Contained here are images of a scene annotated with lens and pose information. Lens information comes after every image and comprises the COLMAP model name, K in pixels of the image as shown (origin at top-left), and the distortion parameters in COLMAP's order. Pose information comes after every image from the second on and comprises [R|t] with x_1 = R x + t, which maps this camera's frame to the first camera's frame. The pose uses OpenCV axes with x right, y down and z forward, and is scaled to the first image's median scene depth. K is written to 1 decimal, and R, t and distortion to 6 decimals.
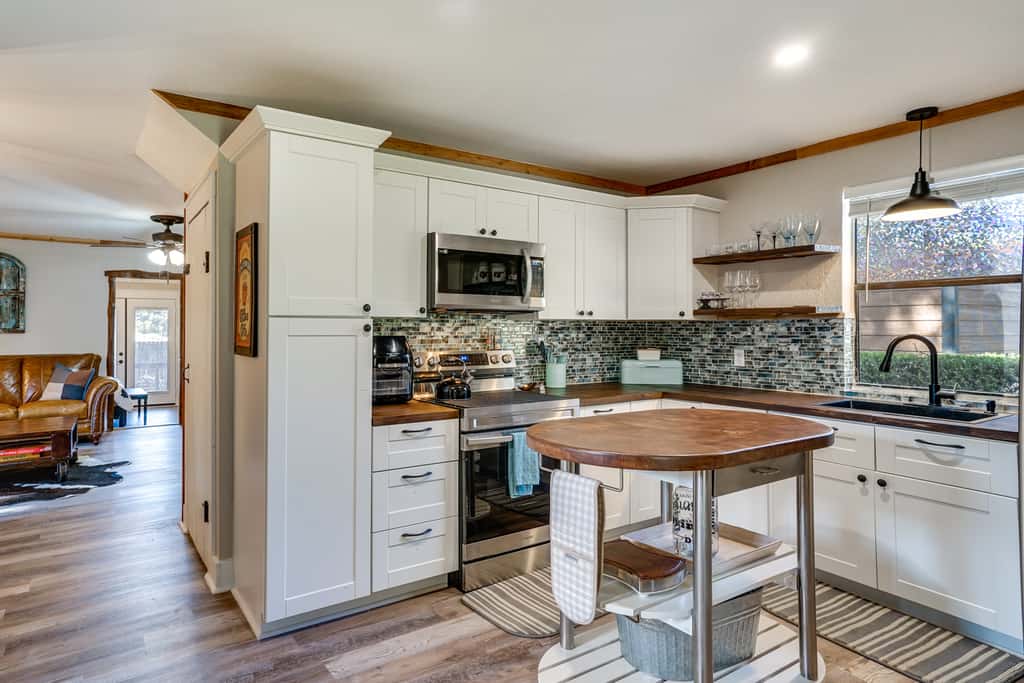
lens RADIAL K [[497.9, 0, 512.0], [0, 497.9, 341.5], [0, 0, 1]] dist [-0.042509, 0.037343]
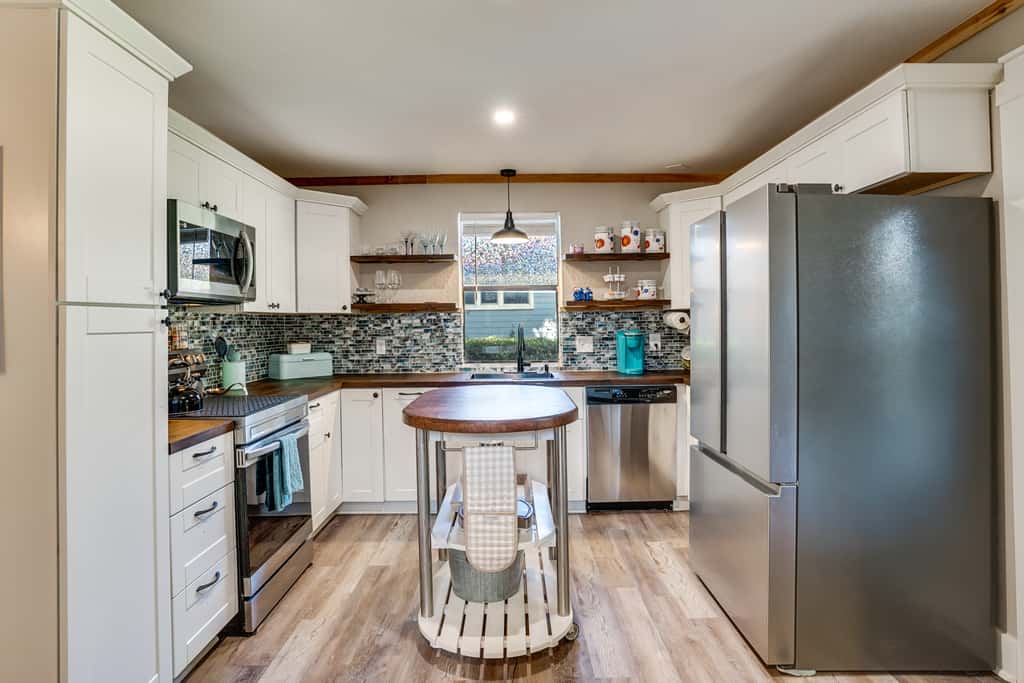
lens RADIAL K [[483.8, 0, 504.9], [0, 483.8, 332.2], [0, 0, 1]] dist [-0.056911, 0.013581]
pose [[0.651708, -0.026465, 0.758008, -0.218751], [0.031654, 0.999469, 0.007680, -0.000291], [-0.757810, 0.018989, 0.652199, 0.073820]]
